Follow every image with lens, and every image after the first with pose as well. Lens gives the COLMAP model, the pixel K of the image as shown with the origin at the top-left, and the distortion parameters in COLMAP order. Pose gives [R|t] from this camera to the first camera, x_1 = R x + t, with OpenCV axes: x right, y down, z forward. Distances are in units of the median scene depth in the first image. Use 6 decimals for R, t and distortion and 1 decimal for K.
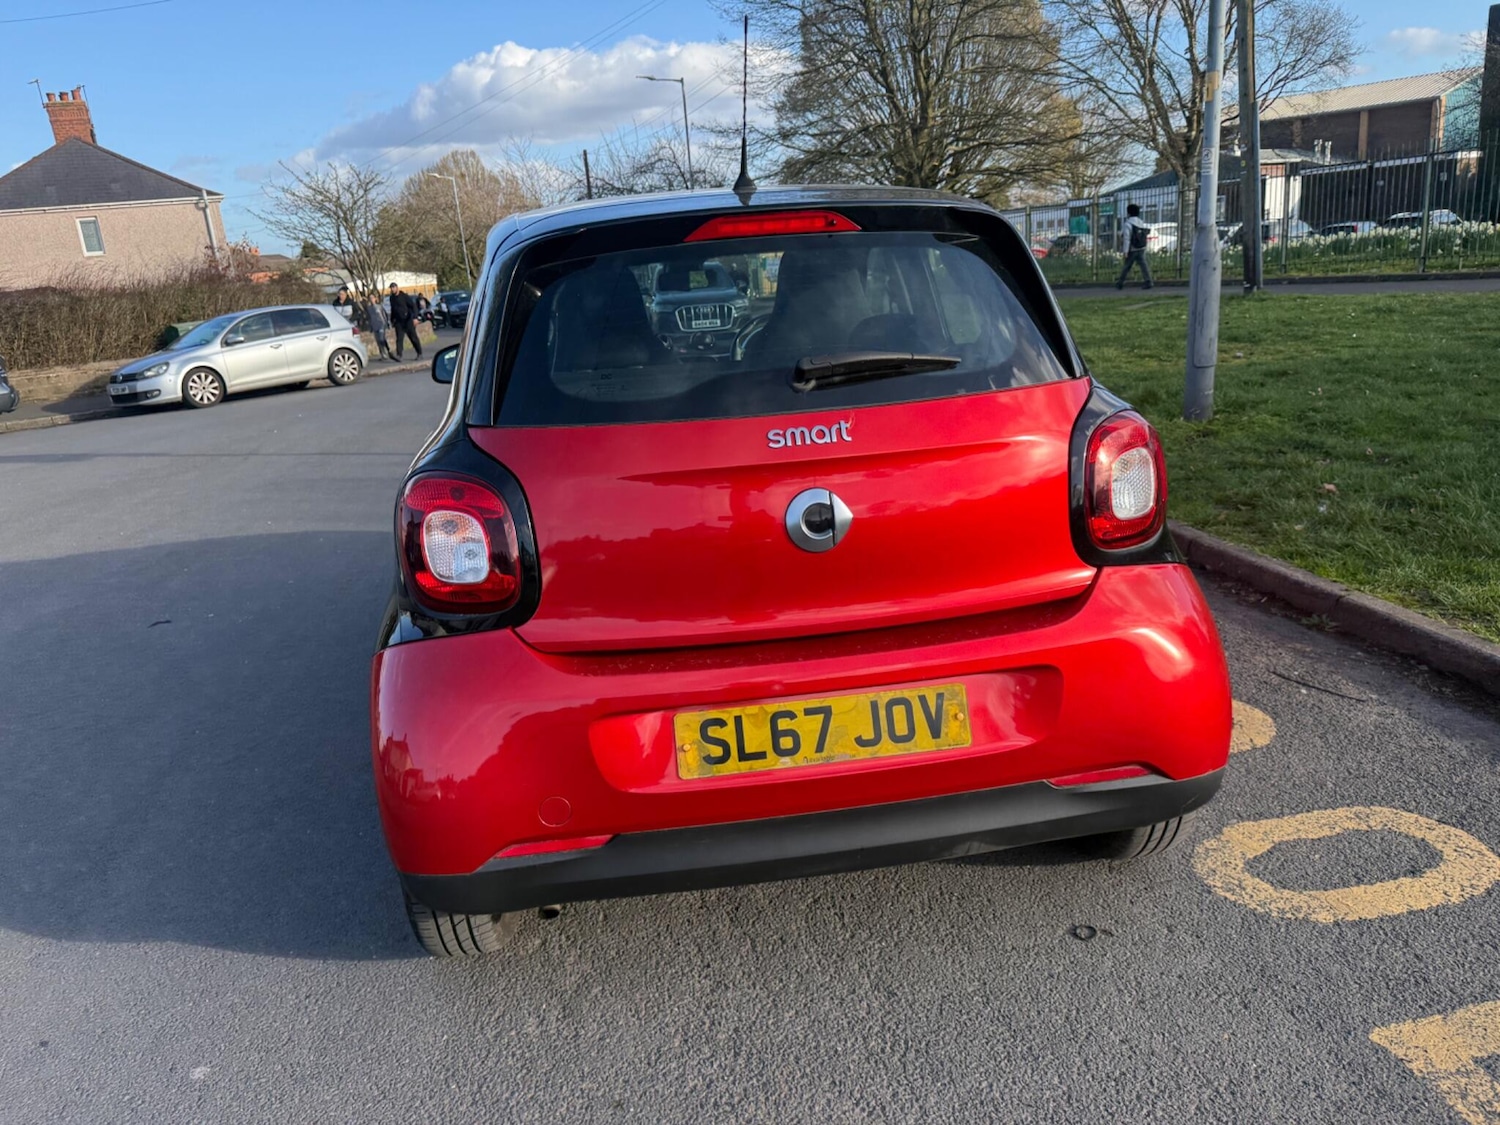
lens RADIAL K [[1069.3, 0, 744.7], [0, 1069.3, 551.1], [0, 0, 1]] dist [0.029999, -0.047711]
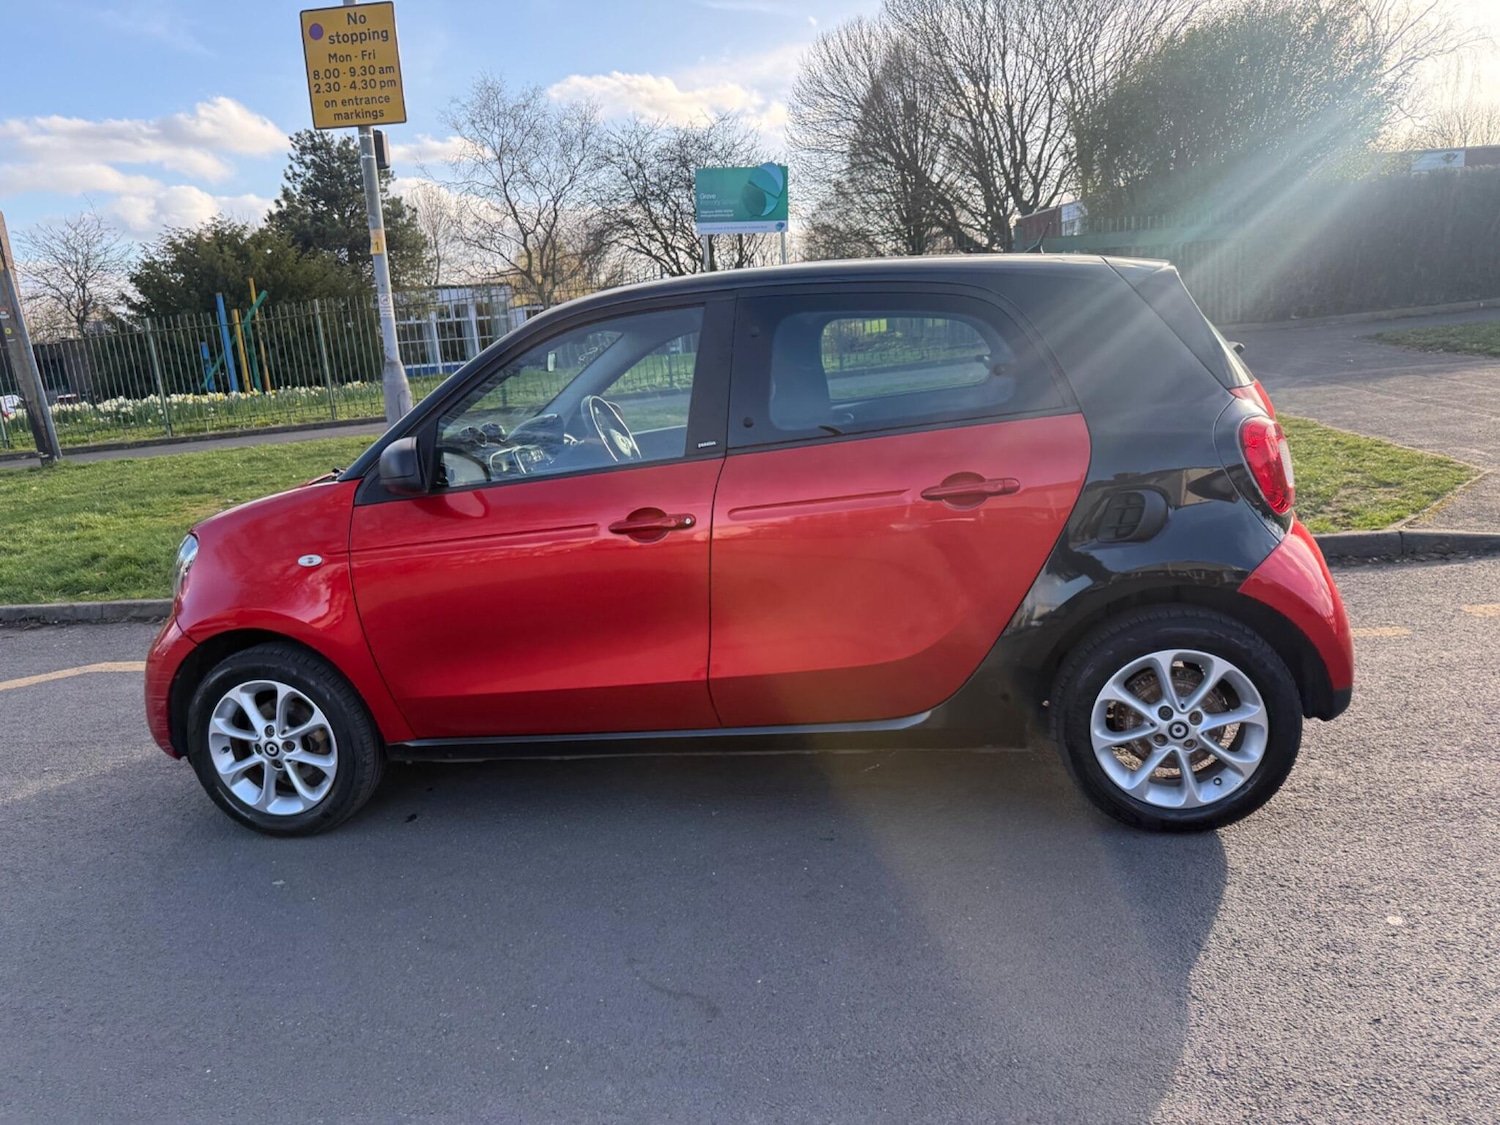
lens RADIAL K [[1065.9, 0, 747.0], [0, 1065.9, 558.0], [0, 0, 1]] dist [0.028476, -0.041022]
pose [[0.311125, -0.147727, 0.938817, -1.390115], [0.303322, 0.951616, 0.049220, -0.130584], [-0.900665, 0.269451, 0.340880, 0.884377]]
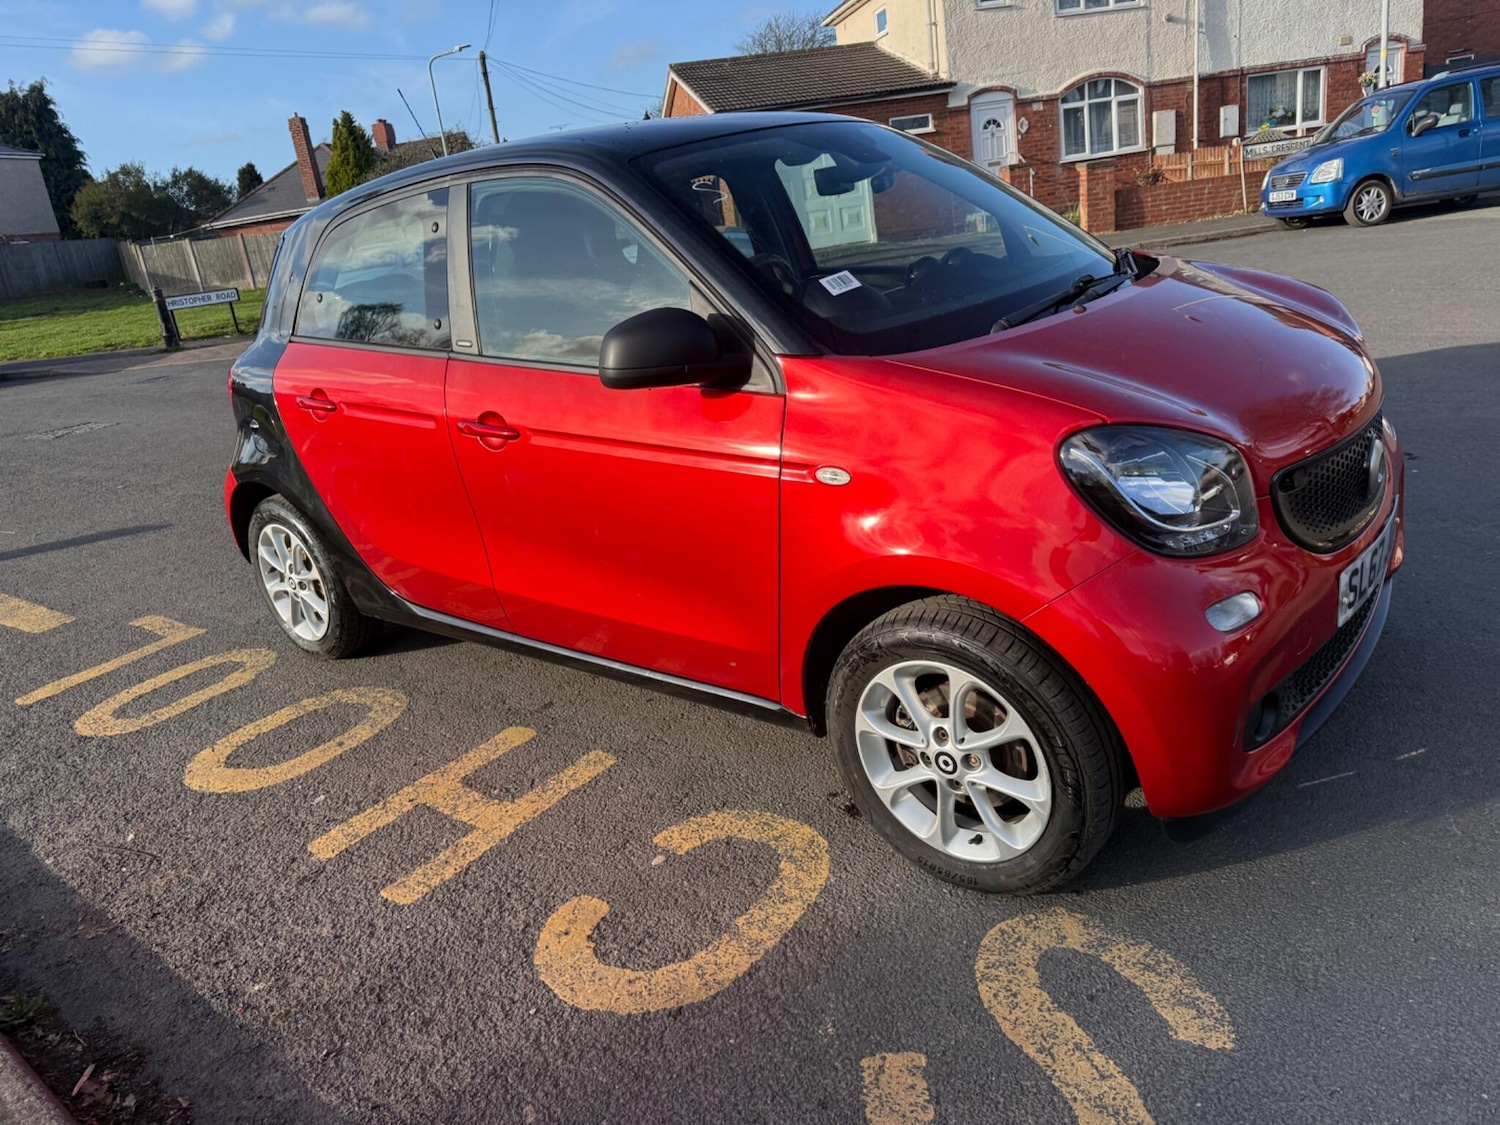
lens RADIAL K [[1060.2, 0, 750.0], [0, 1060.2, 550.5], [0, 0, 1]] dist [0.017621, -0.029130]
pose [[-0.716600, 0.376865, -0.586905, 0.742262], [0.006395, 0.844974, 0.534769, -0.649286], [0.697455, 0.379462, -0.607919, 2.270092]]
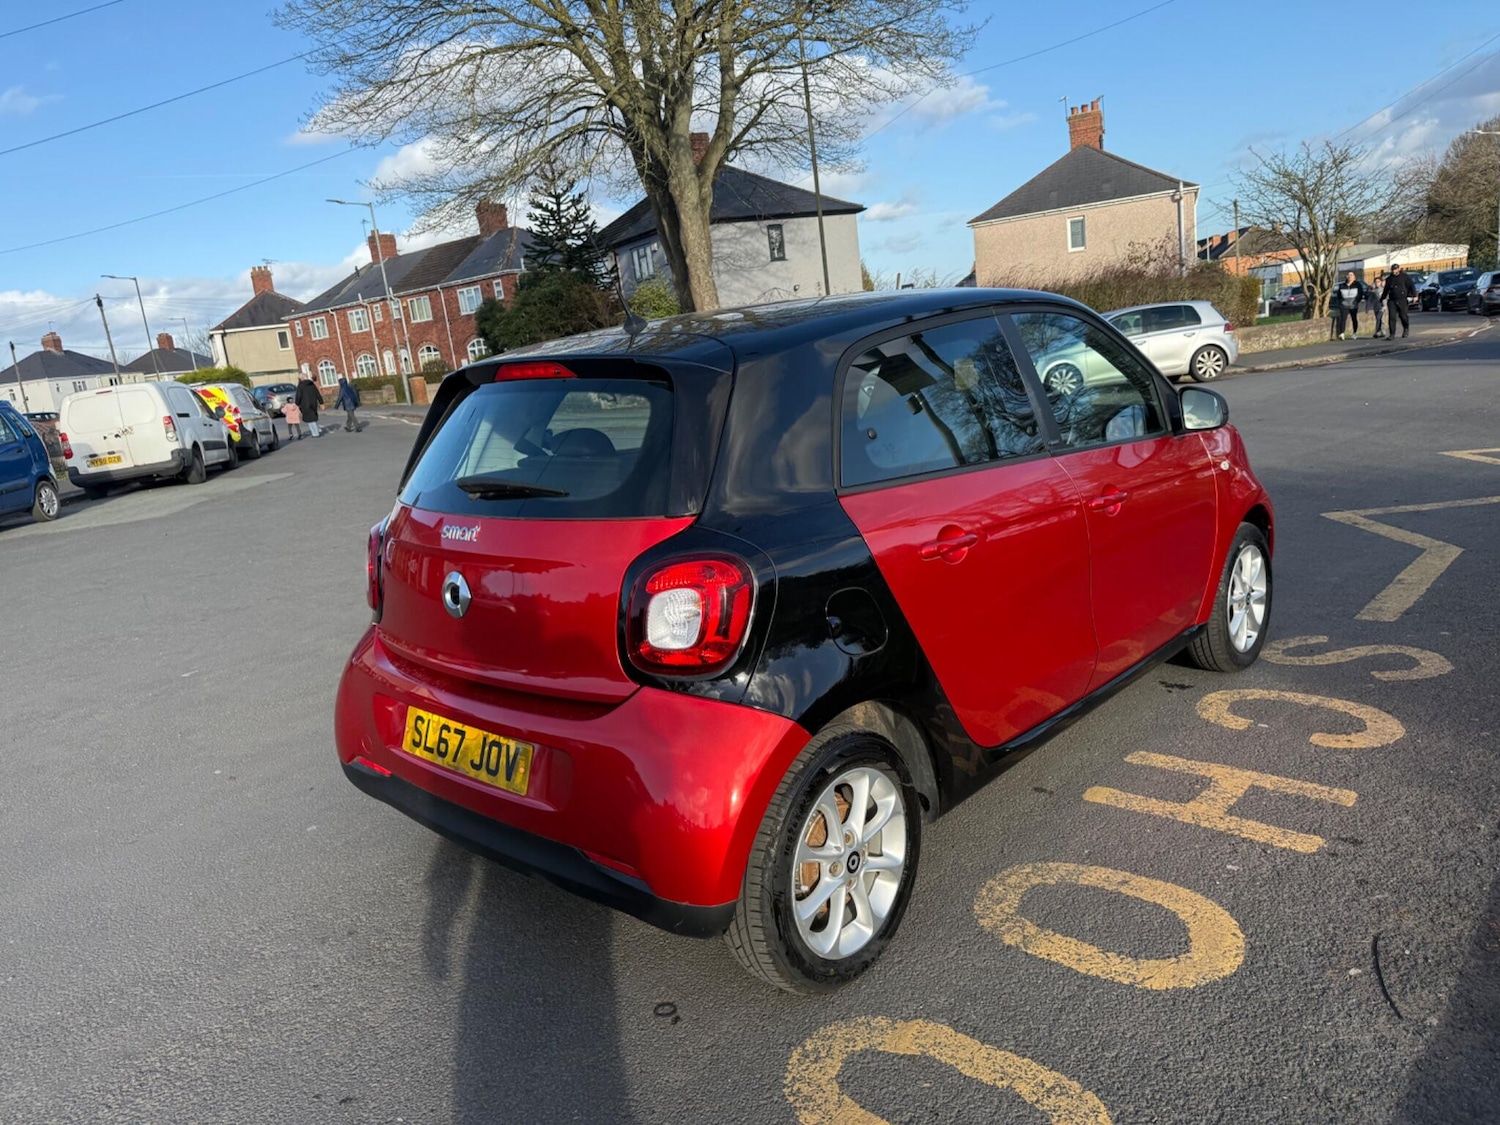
lens RADIAL K [[1065.9, 0, 747.0], [0, 1065.9, 558.0], [0, 0, 1]] dist [0.028476, -0.041022]
pose [[0.637254, 0.168271, -0.752059, 0.967455], [-0.147383, 0.984469, 0.095388, -0.190644], [0.756430, 0.050055, 0.652157, 0.280788]]
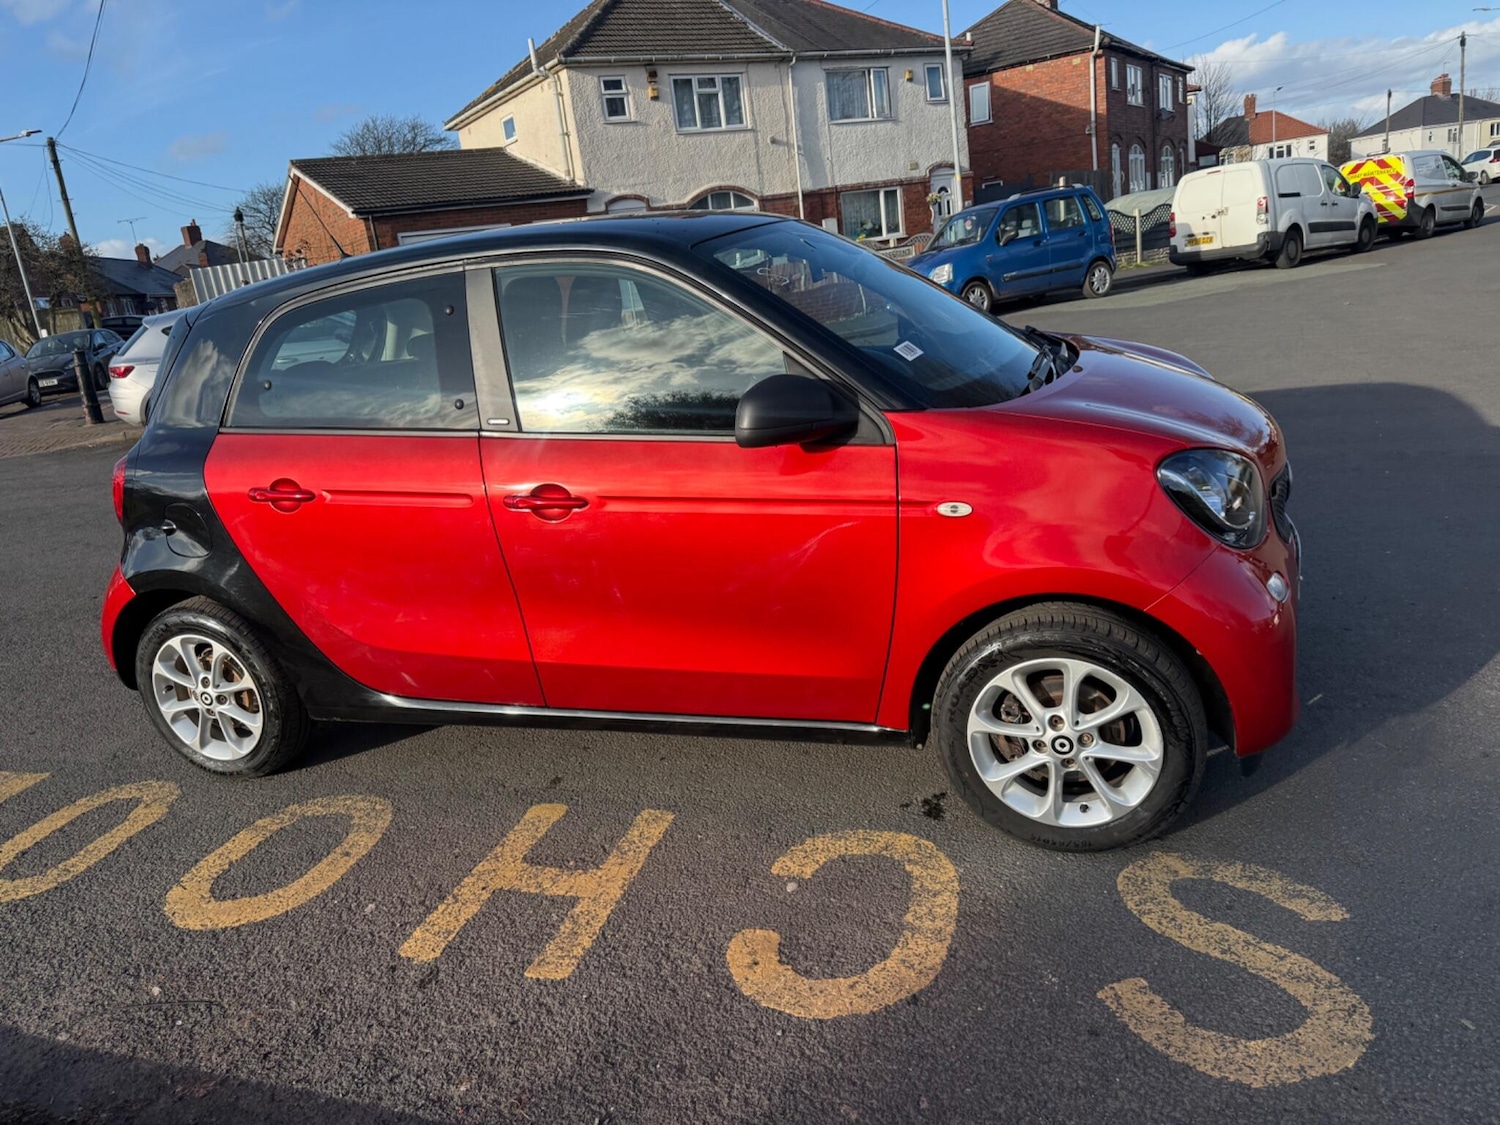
lens RADIAL K [[1054.8, 0, 738.2], [0, 1054.8, 557.7], [0, 0, 1]] dist [0.026701, -0.040377]
pose [[-0.442677, 0.376662, -0.813734, 1.060509], [-0.077959, 0.887892, 0.453398, -0.638895], [0.893286, 0.264147, -0.363685, 1.988757]]
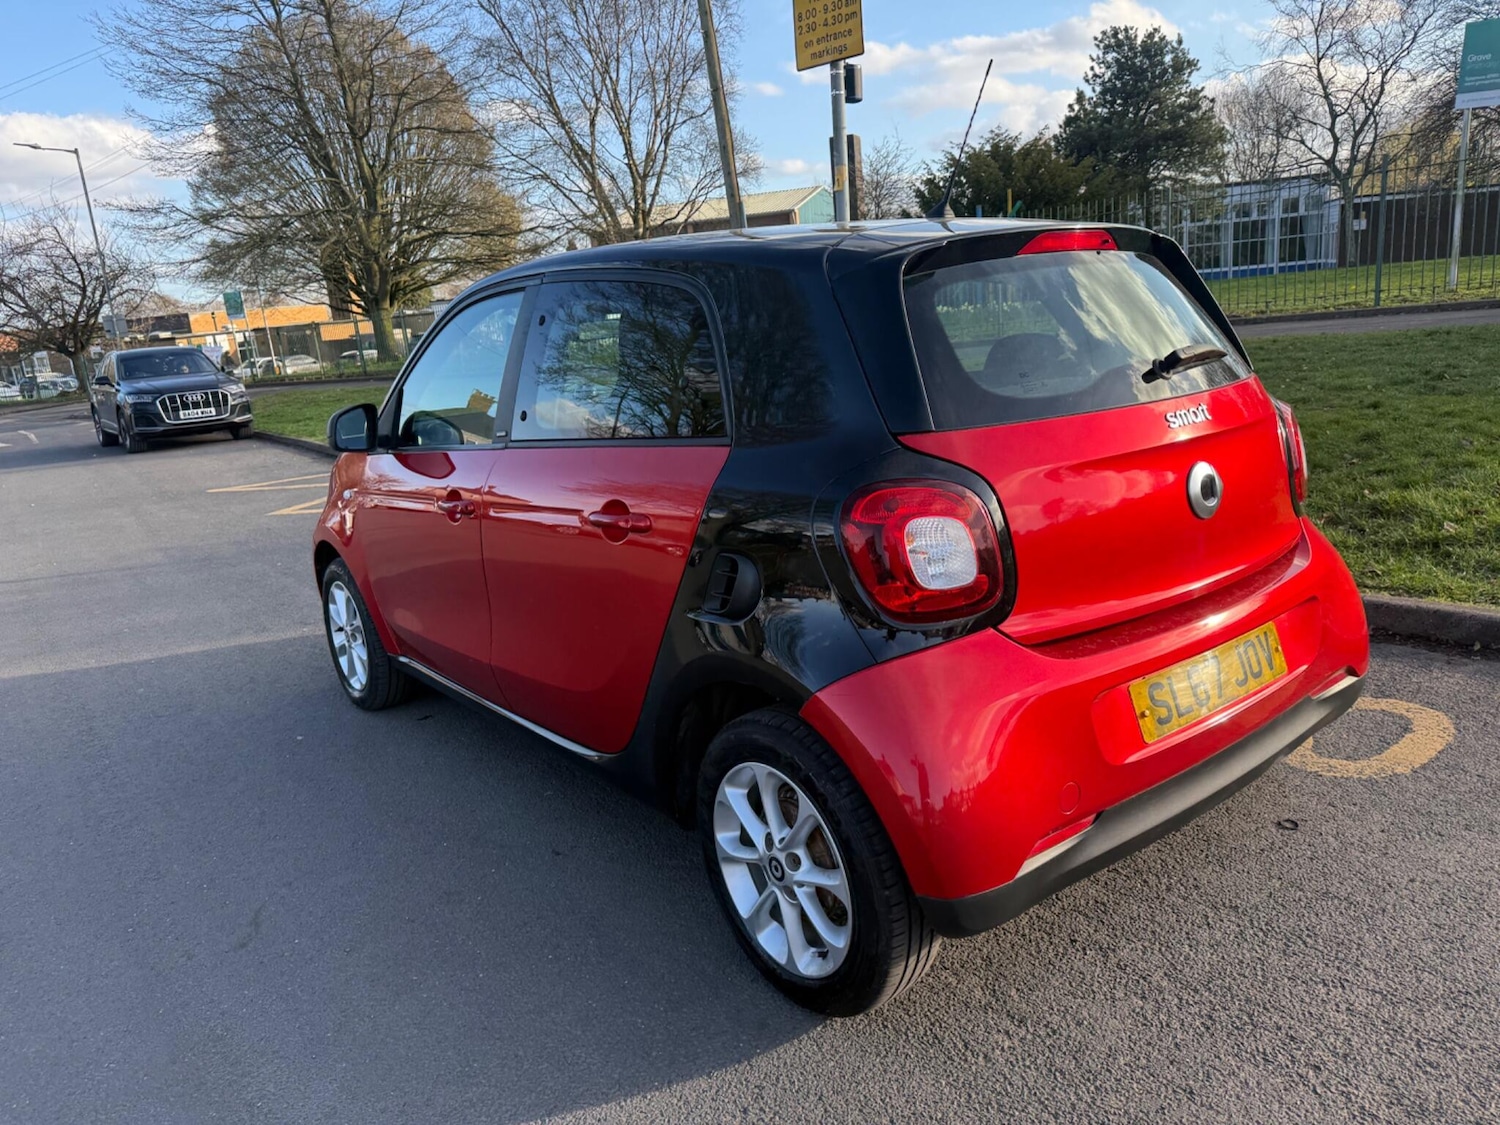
lens RADIAL K [[1073.6, 0, 753.5], [0, 1073.6, 562.0], [0, 0, 1]] dist [0.005327, -0.014314]
pose [[0.865244, -0.116151, 0.487711, -0.660796], [0.150143, 0.988177, -0.031028, 0.007133], [-0.478341, 0.100073, 0.872453, 0.172405]]
